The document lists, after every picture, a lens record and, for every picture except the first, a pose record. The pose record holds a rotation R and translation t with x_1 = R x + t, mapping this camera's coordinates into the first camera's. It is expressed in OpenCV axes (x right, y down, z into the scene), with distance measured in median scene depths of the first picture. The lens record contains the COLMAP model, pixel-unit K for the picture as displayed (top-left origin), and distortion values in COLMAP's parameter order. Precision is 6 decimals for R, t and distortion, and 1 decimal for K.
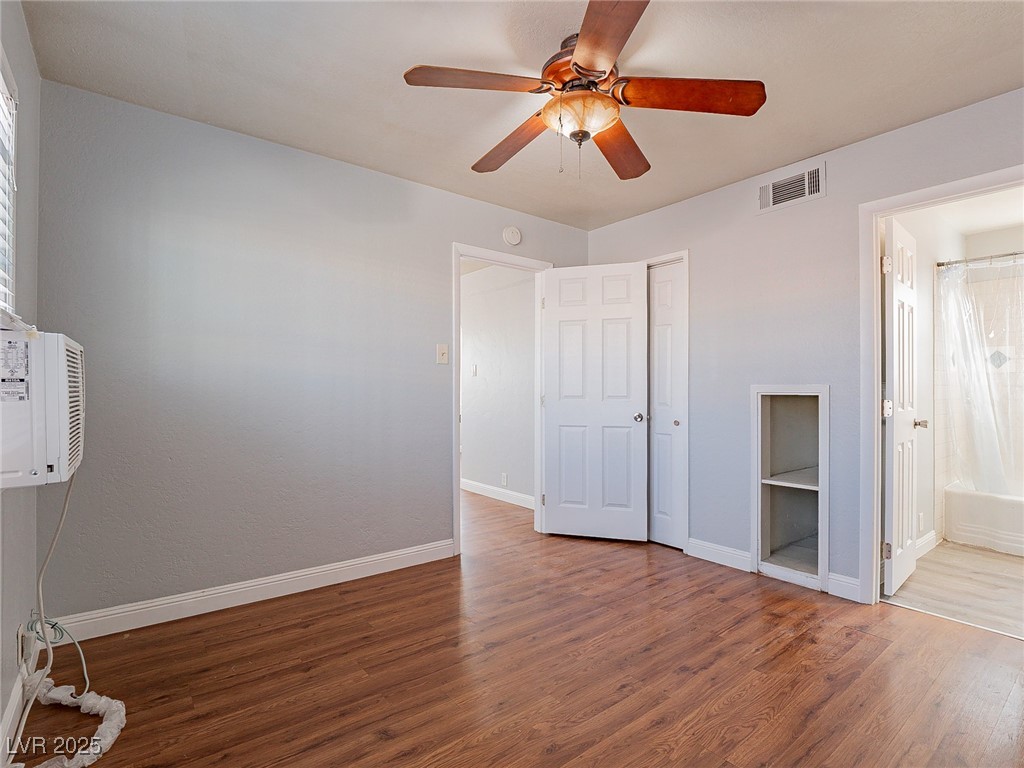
lens RADIAL K [[499.7, 0, 514.0], [0, 499.7, 388.5], [0, 0, 1]] dist [-0.014512, 0.000376]
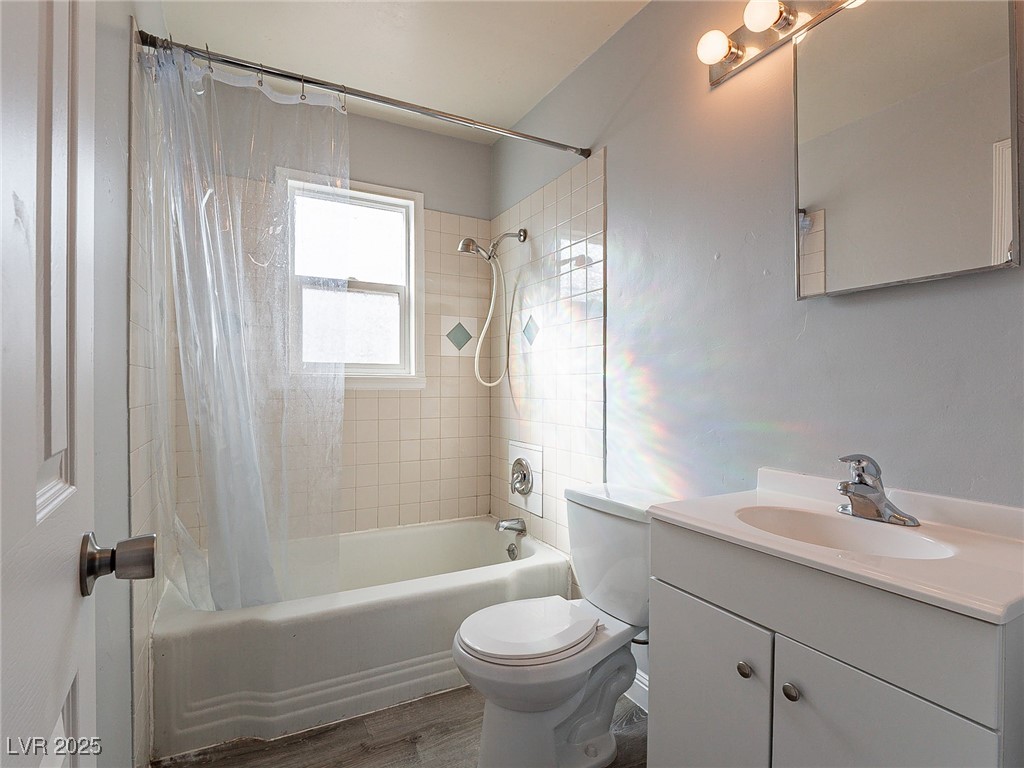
lens RADIAL K [[499.7, 0, 514.0], [0, 499.7, 388.5], [0, 0, 1]] dist [-0.014512, 0.000376]
pose [[0.148303, -0.005019, 0.988929, 0.542662], [-0.005541, 0.999967, 0.005905, 0.003959], [-0.988926, -0.006355, 0.148271, 0.677922]]
